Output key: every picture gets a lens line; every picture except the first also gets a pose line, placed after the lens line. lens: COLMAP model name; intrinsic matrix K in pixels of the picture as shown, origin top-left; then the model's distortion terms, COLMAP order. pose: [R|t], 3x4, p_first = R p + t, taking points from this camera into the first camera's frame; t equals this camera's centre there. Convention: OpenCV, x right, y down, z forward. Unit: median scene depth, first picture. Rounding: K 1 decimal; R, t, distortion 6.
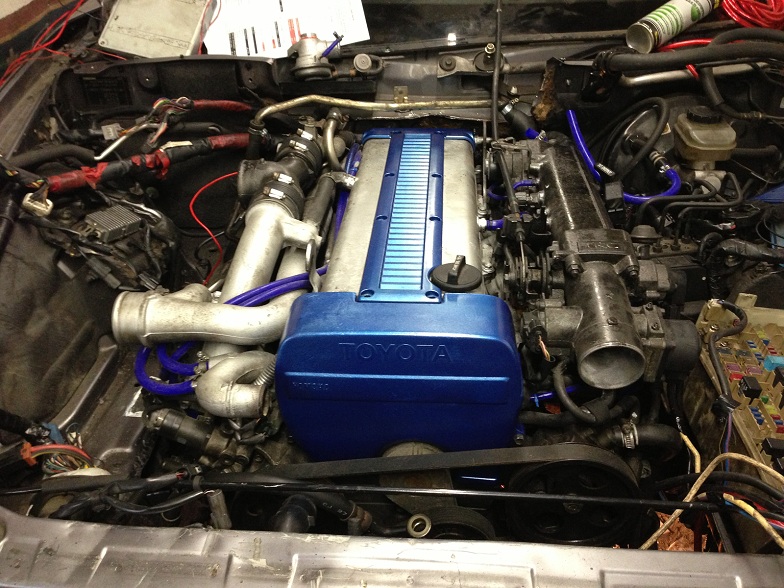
lens RADIAL K [[710.7, 0, 394.7], [0, 710.7, 273.5], [0, 0, 1]] dist [0.257949, -0.553090]
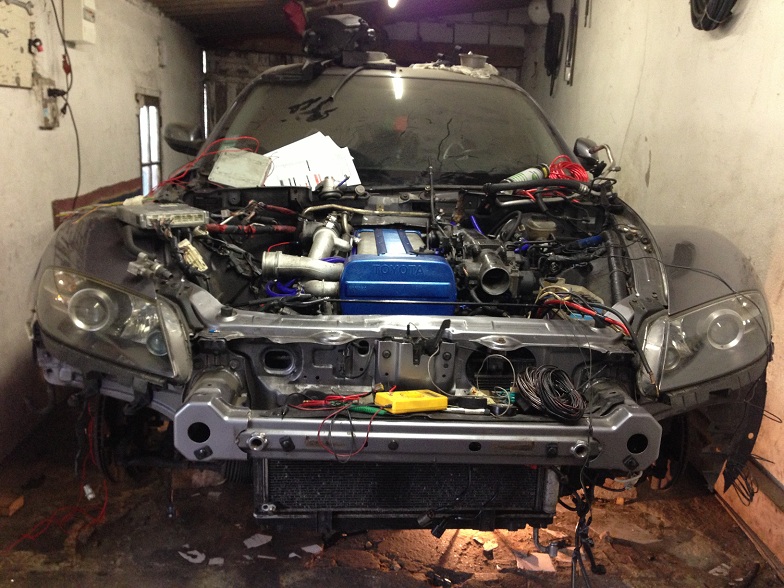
lens RADIAL K [[702.8, 0, 392.0], [0, 702.8, 294.0], [0, 0, 1]] dist [0.124330, -0.205826]
pose [[0.993244, 0.024130, 0.113504, -0.173490], [0.013722, 0.946855, -0.321369, 0.577742], [-0.115226, 0.320755, 0.940127, -0.653784]]
